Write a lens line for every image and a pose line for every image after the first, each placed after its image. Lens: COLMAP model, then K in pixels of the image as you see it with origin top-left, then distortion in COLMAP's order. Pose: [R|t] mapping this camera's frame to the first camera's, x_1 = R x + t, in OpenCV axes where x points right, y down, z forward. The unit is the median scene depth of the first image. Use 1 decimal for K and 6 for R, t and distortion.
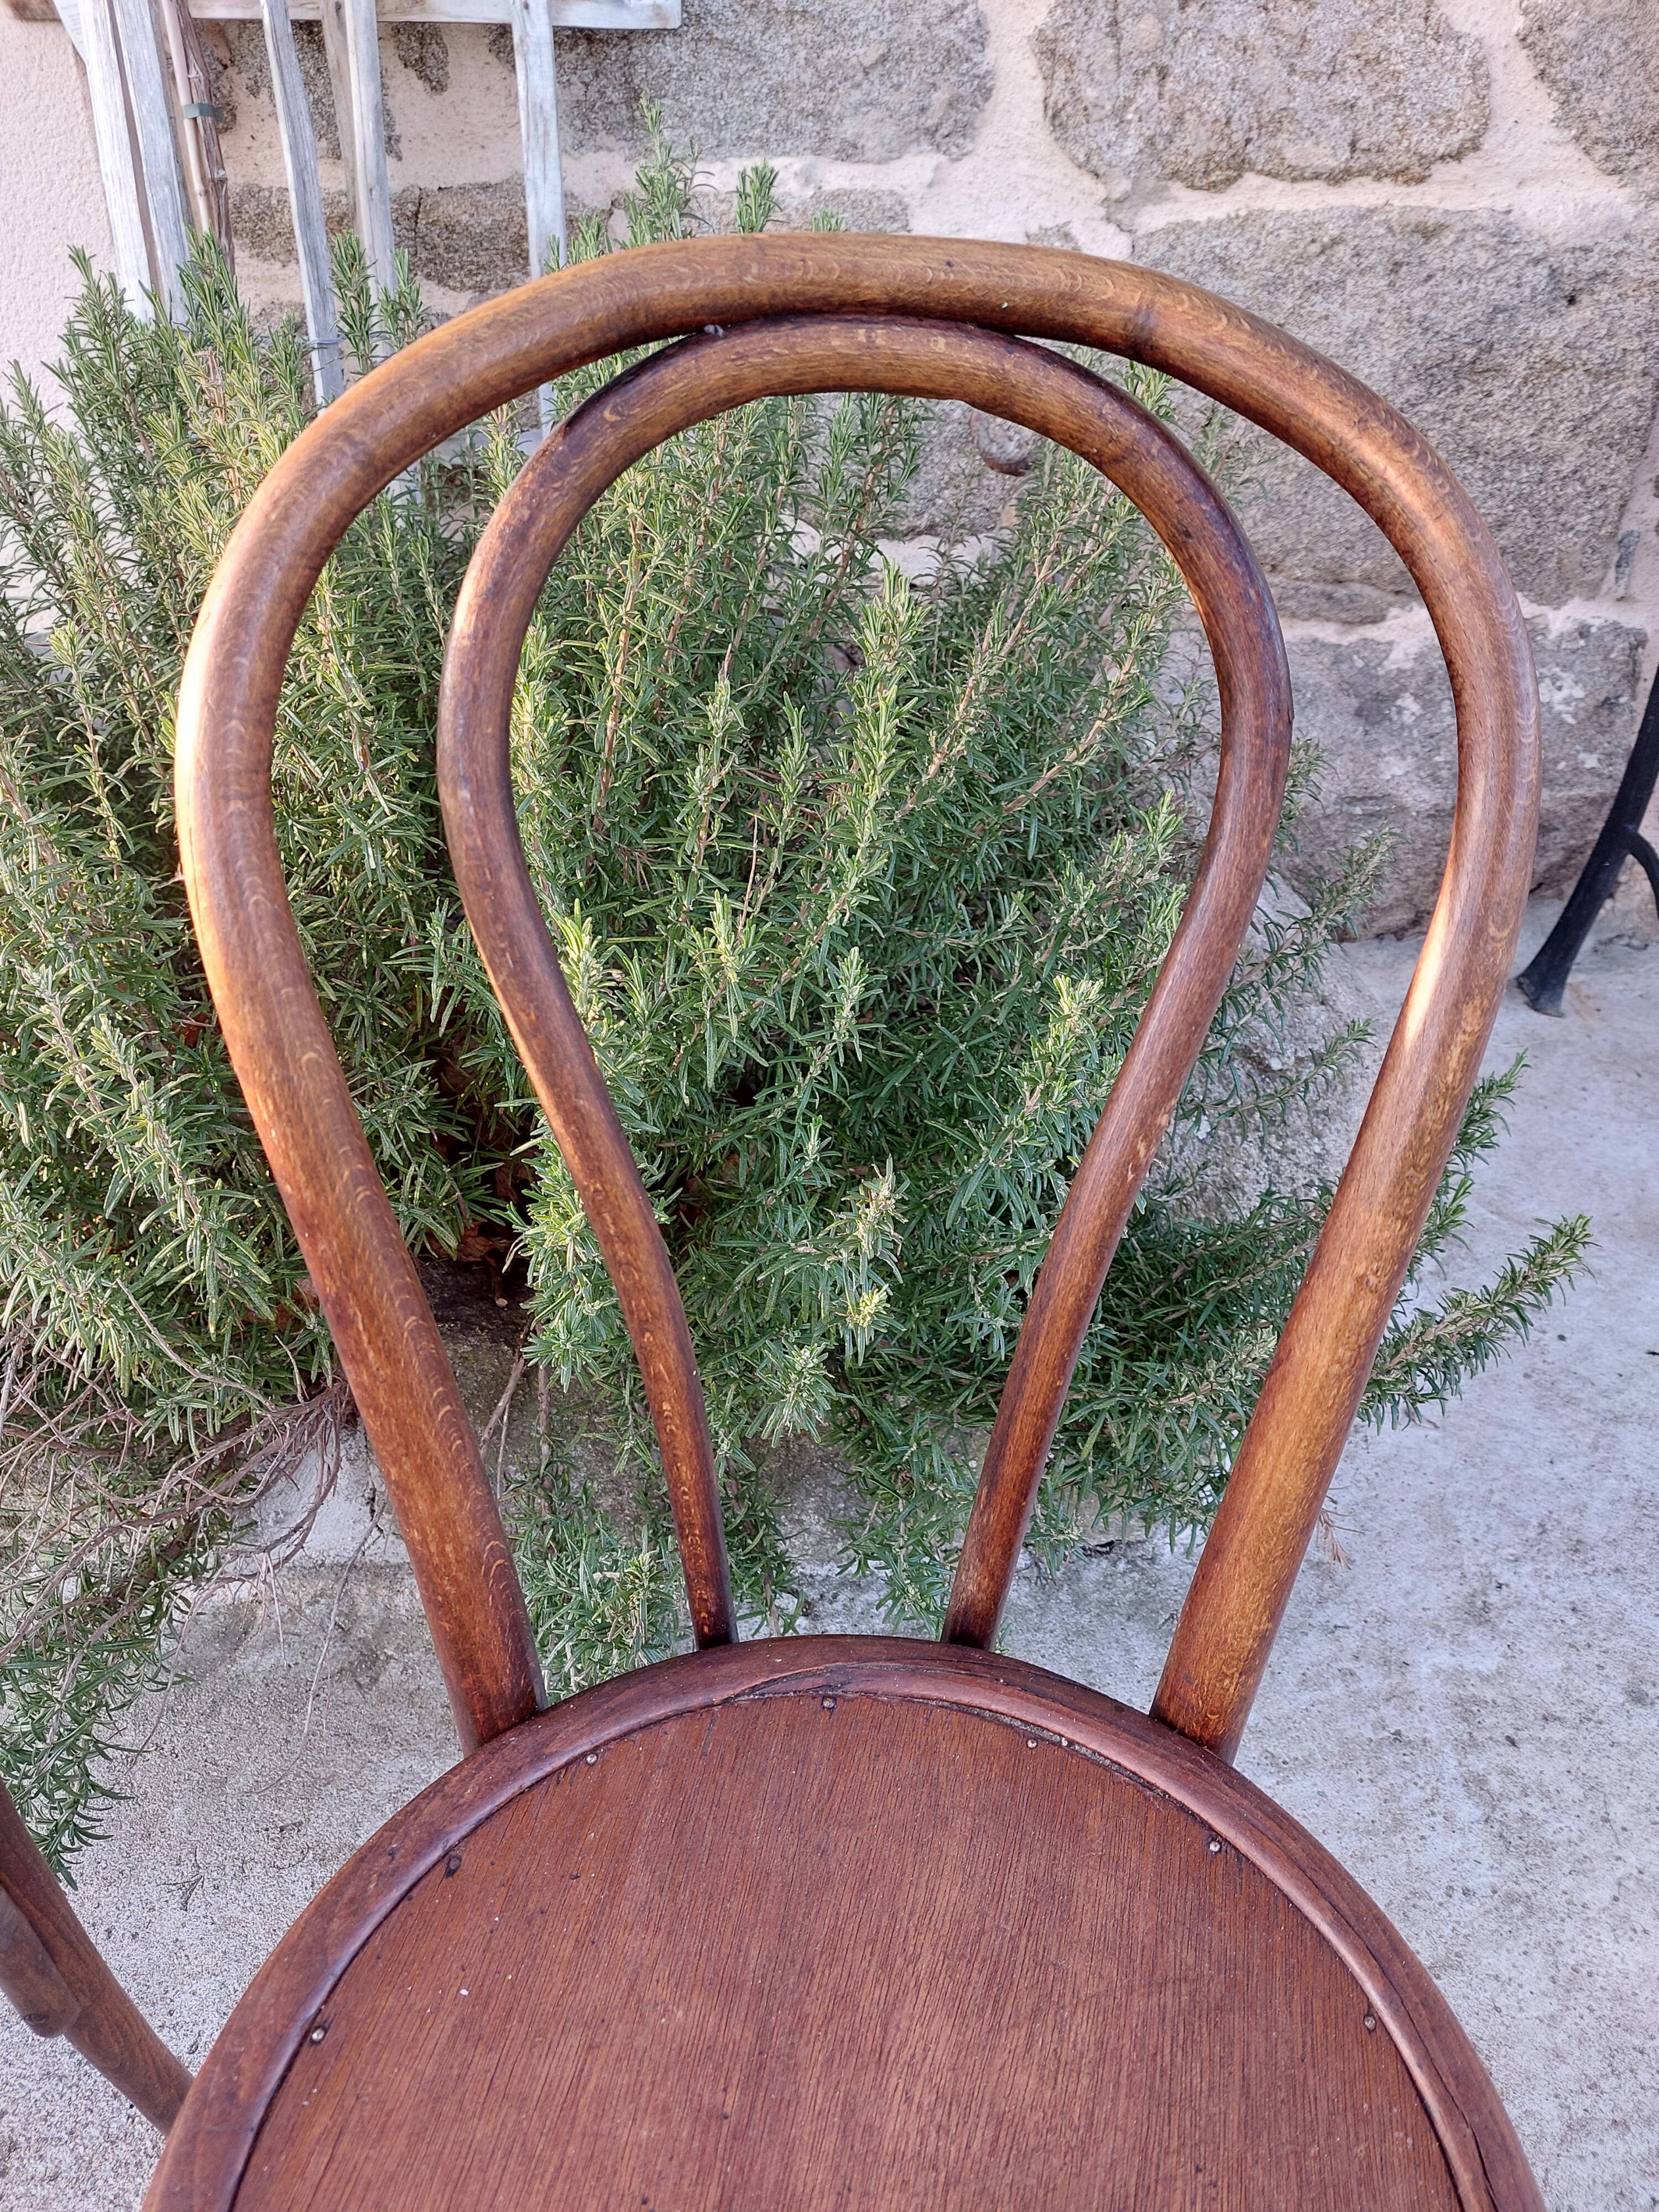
lens RADIAL K [[1611.7, 0, 846.7], [0, 1611.7, 1134.0], [0, 0, 1]] dist [0.041251, -0.046984]
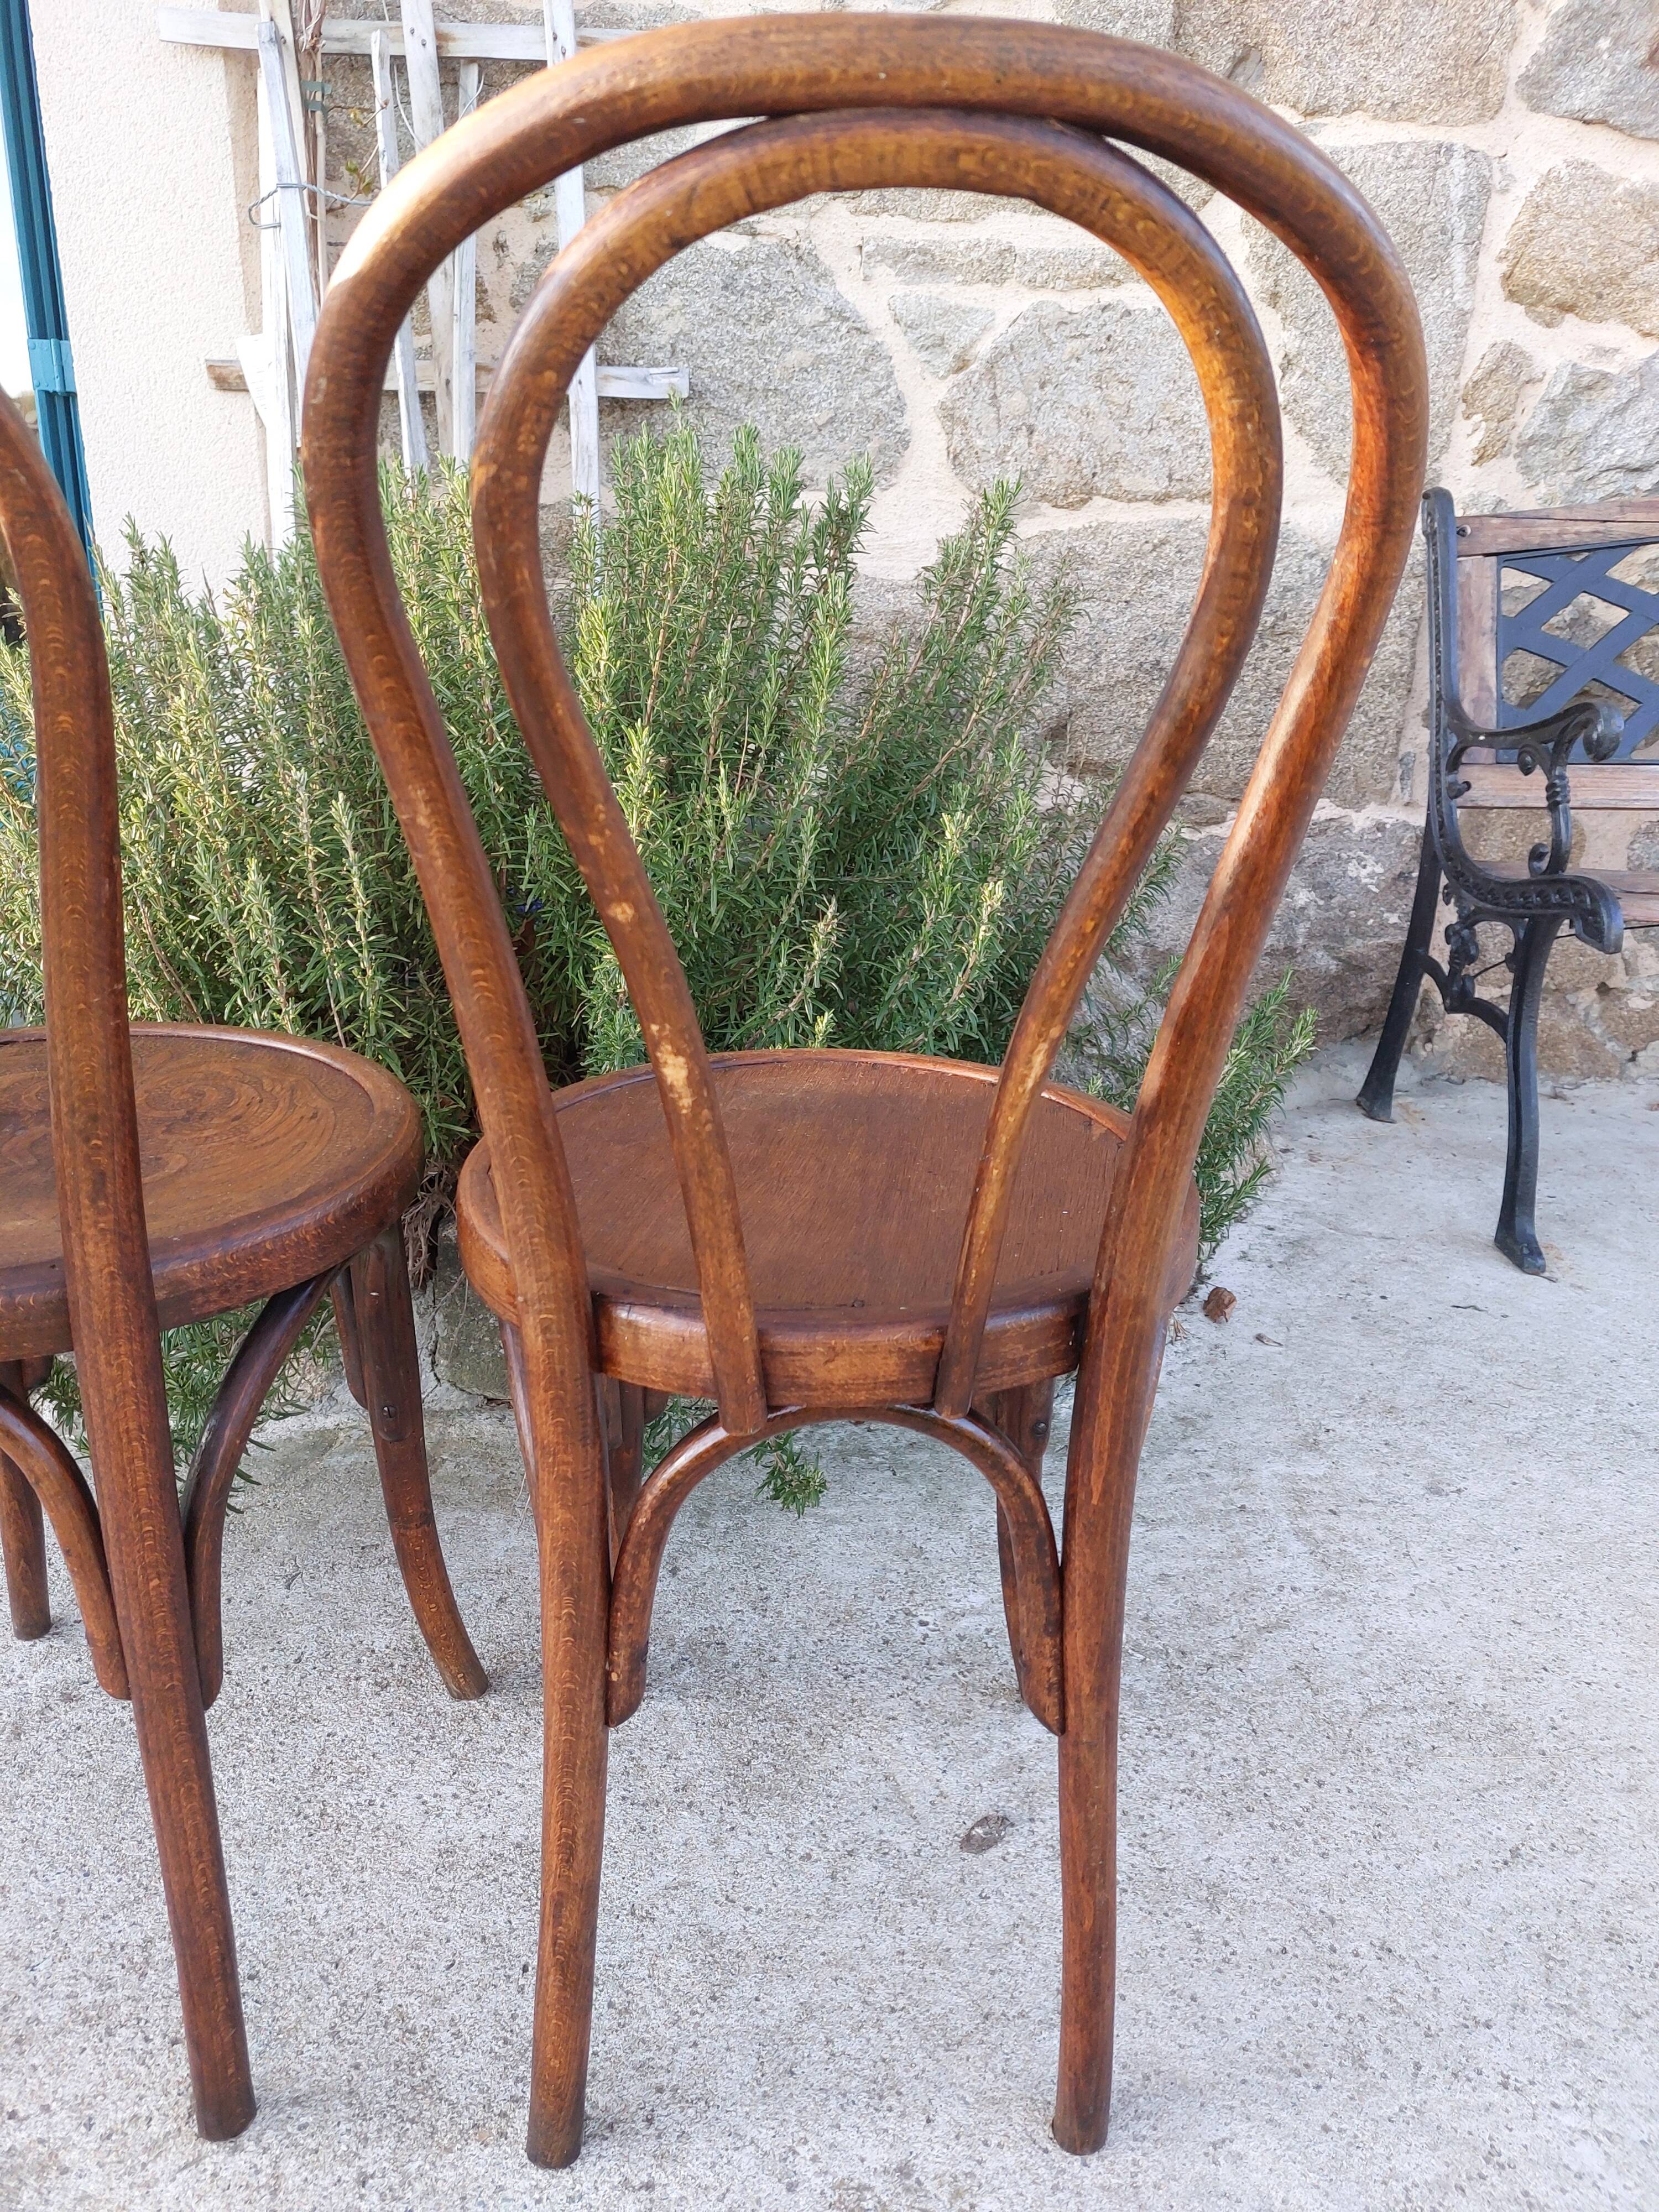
lens RADIAL K [[1599.4, 0, 823.4], [0, 1599.4, 1143.1], [0, 0, 1]] dist [0.035514, -0.030098]
pose [[0.999955, -0.001709, 0.009374, 0.002056], [0.003935, 0.970036, -0.242929, 0.470068], [-0.008678, 0.242955, 0.969999, -0.328540]]
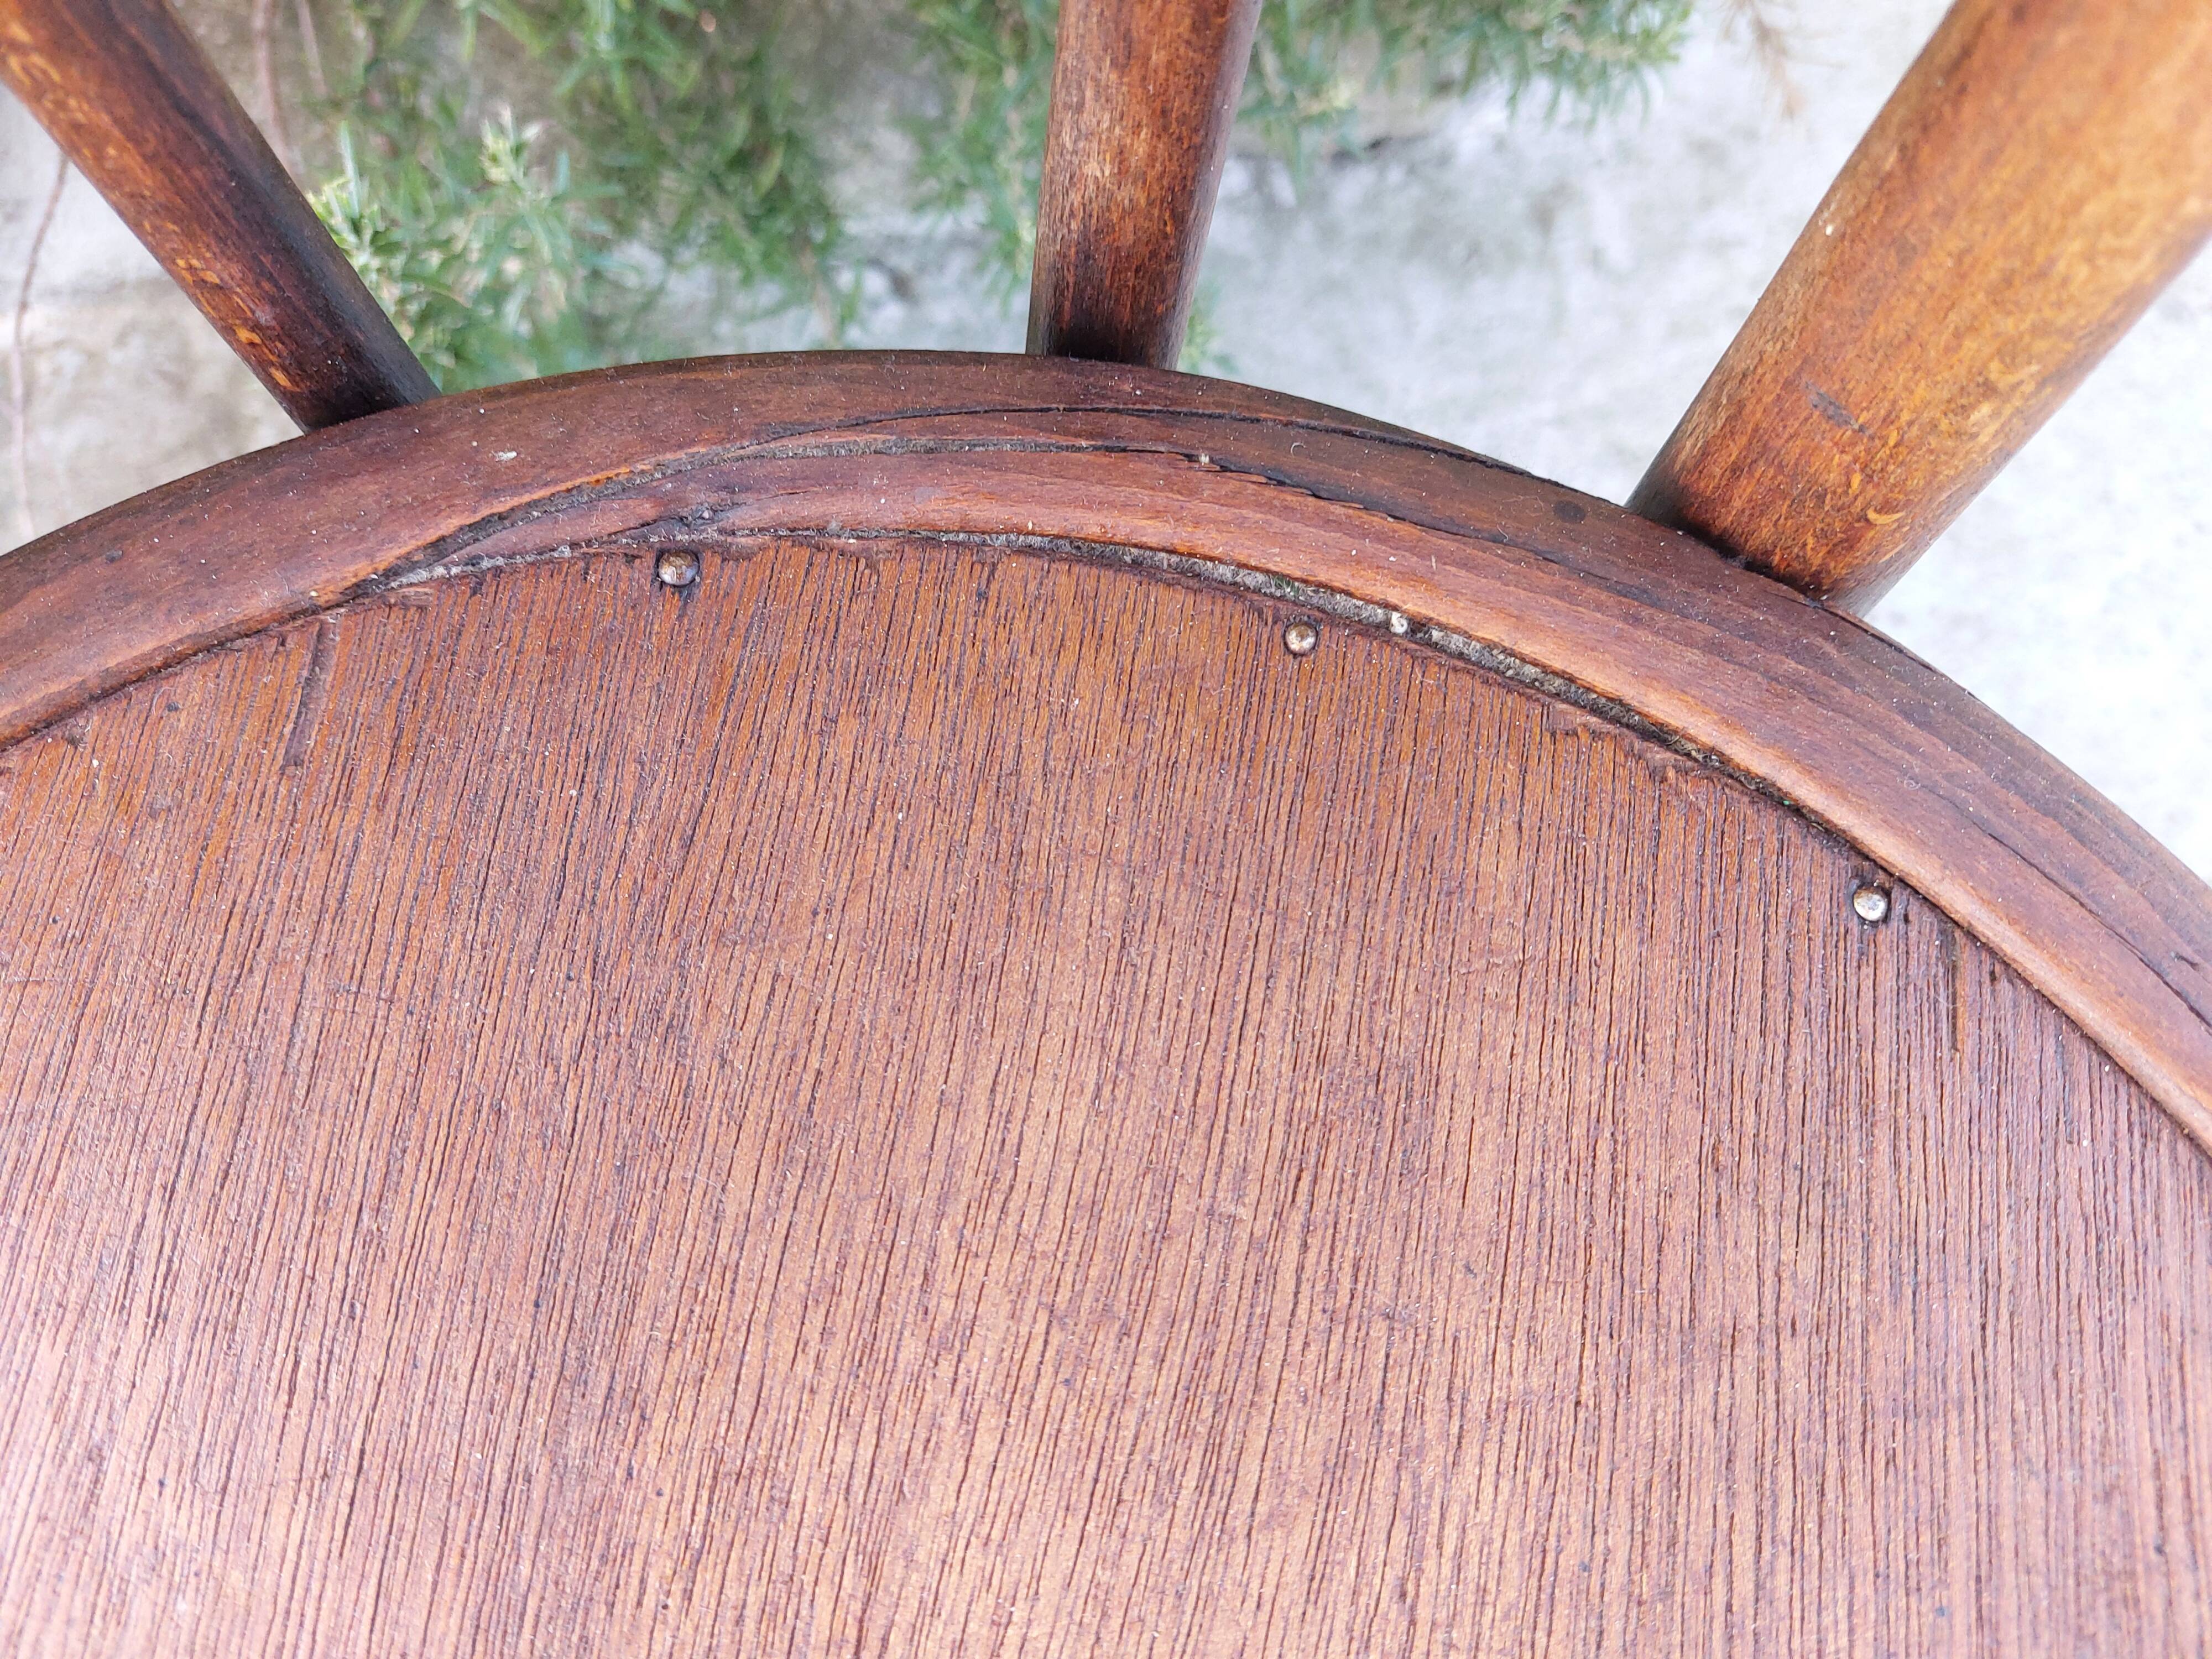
lens RADIAL K [[1611.7, 0, 1079.7], [0, 1611.7, 833.4], [0, 0, 1]] dist [0.041251, -0.046984]
pose [[0.996456, -0.083333, -0.011414, 0.043978], [0.074800, 0.815893, 0.573344, 0.136296], [-0.038465, -0.572167, 0.819235, 0.445490]]
